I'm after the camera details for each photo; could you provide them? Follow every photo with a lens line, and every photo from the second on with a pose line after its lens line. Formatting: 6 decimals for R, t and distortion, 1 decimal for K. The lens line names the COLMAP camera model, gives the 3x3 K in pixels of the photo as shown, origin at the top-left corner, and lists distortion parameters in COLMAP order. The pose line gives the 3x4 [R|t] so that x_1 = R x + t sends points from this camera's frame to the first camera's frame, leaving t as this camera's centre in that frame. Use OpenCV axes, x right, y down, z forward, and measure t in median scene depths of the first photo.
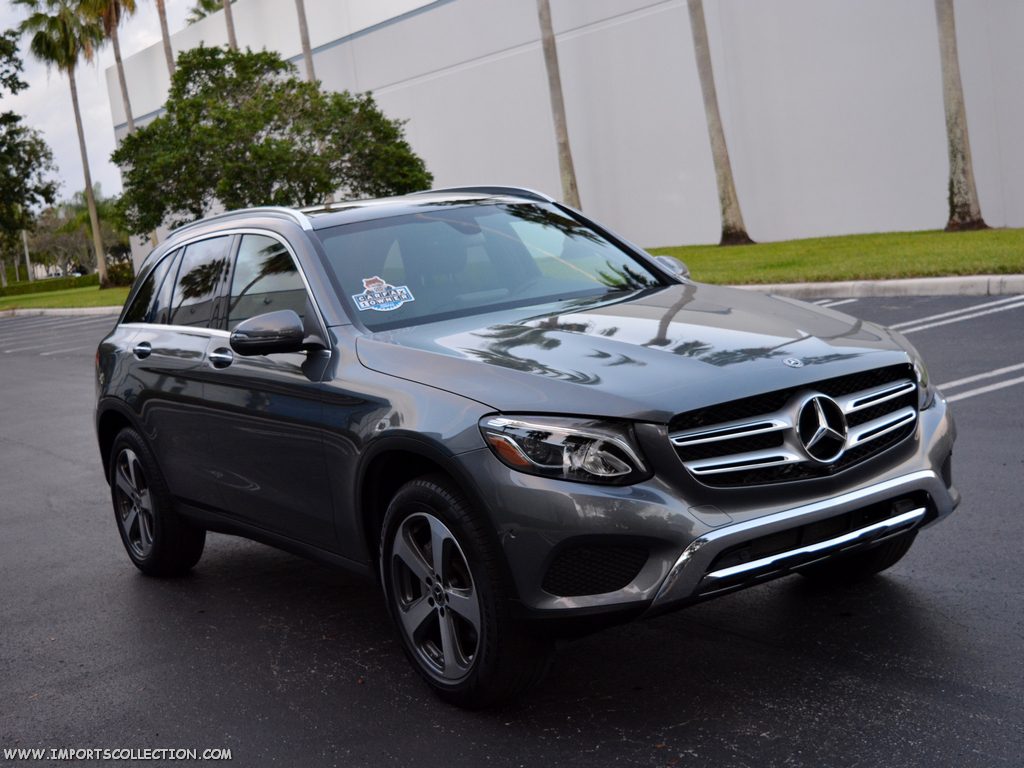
lens RADIAL K [[1391.1, 0, 512.8], [0, 1391.1, 385.5], [0, 0, 1]] dist [-0.061196, 0.000000]
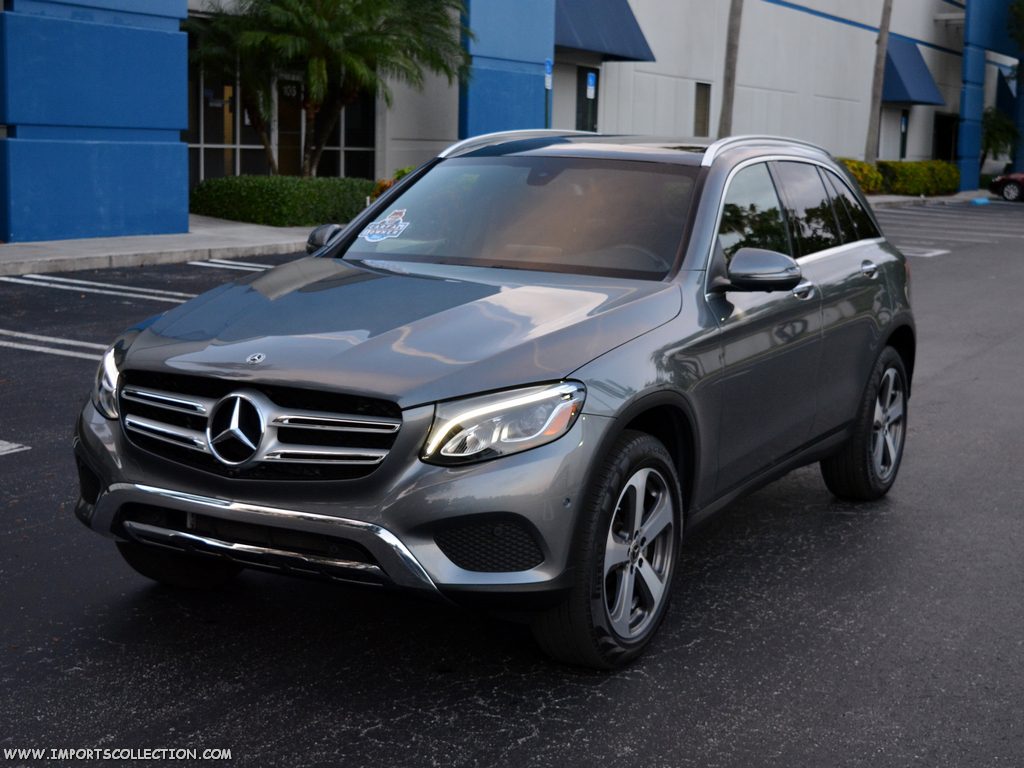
lens RADIAL K [[1499.4, 0, 513.0], [0, 1499.4, 378.5], [0, 0, 1]] dist [0.005973, 0.000000]
pose [[0.478841, 0.255673, -0.839847, 1.170992], [-0.182018, 0.964778, 0.189927, -0.234233], [0.858825, 0.061923, 0.508513, 0.621351]]
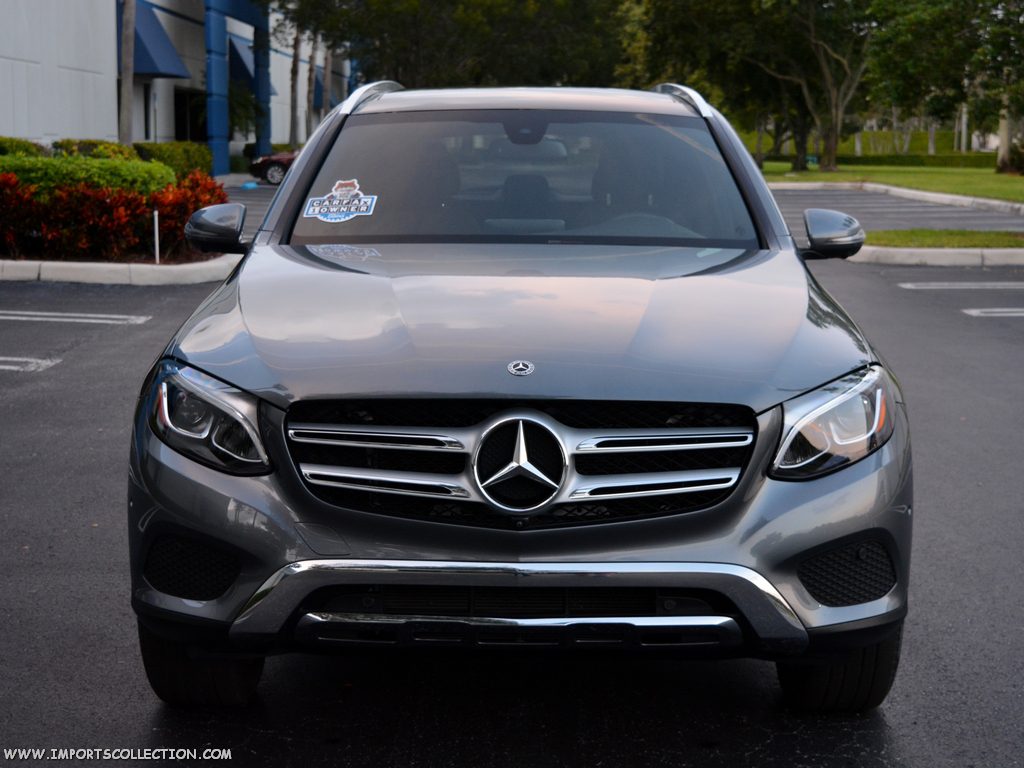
lens RADIAL K [[1762.5, 0, 511.4], [0, 1762.5, 386.6], [0, 0, 1]] dist [-0.064426, 0.000000]
pose [[0.822415, 0.194358, -0.534657, 0.689836], [-0.166235, 0.980913, 0.100876, -0.098254], [0.544058, 0.005917, 0.839027, 0.228408]]
